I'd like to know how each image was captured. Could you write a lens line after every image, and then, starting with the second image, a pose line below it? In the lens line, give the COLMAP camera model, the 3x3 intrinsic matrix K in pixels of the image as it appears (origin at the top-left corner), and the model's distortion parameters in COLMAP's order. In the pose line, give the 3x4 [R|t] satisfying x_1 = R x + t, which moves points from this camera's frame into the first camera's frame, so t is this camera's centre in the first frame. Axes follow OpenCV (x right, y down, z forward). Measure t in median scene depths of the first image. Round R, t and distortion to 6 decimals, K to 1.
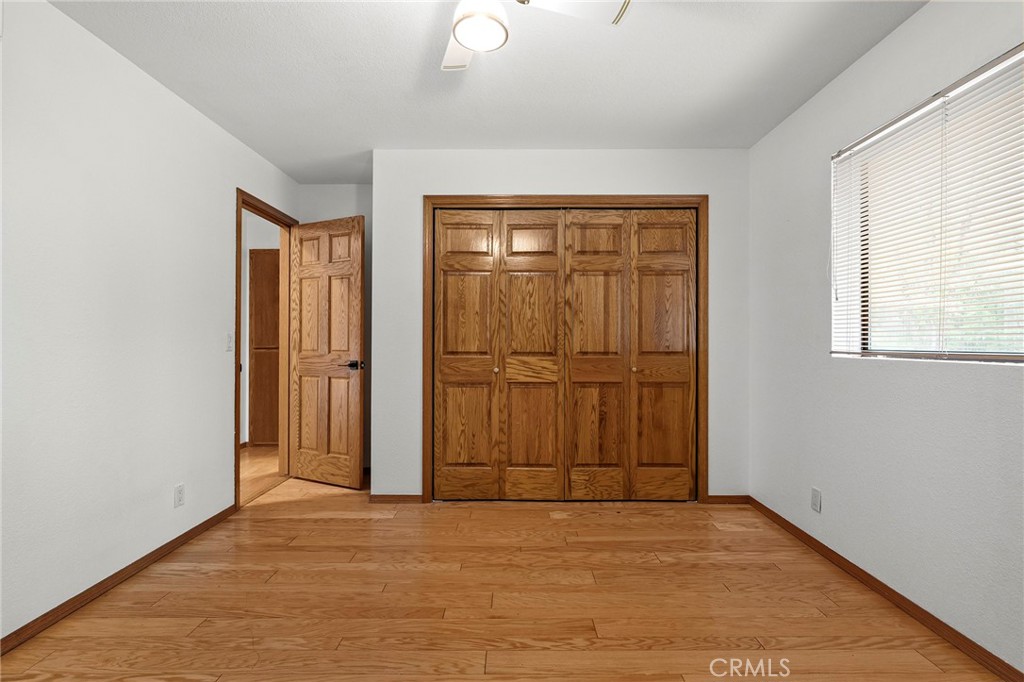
lens RADIAL K [[487.4, 0, 511.1], [0, 487.4, 340.4], [0, 0, 1]] dist [0.001886, 0.000333]
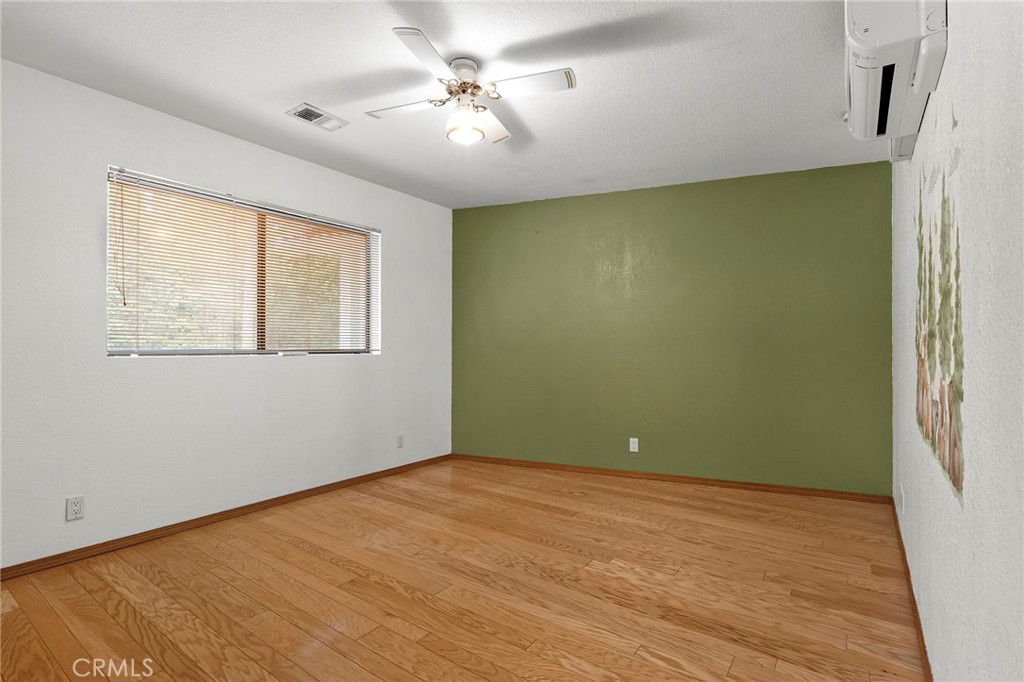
lens RADIAL K [[487.4, 0, 511.6], [0, 487.4, 342.7], [0, 0, 1]] dist [0.001886, 0.000333]
pose [[-0.812762, -0.002286, 0.582591, -0.690680], [-0.004304, 0.999989, -0.002081, 0.000093], [-0.582579, -0.004199, -0.812763, 1.408630]]
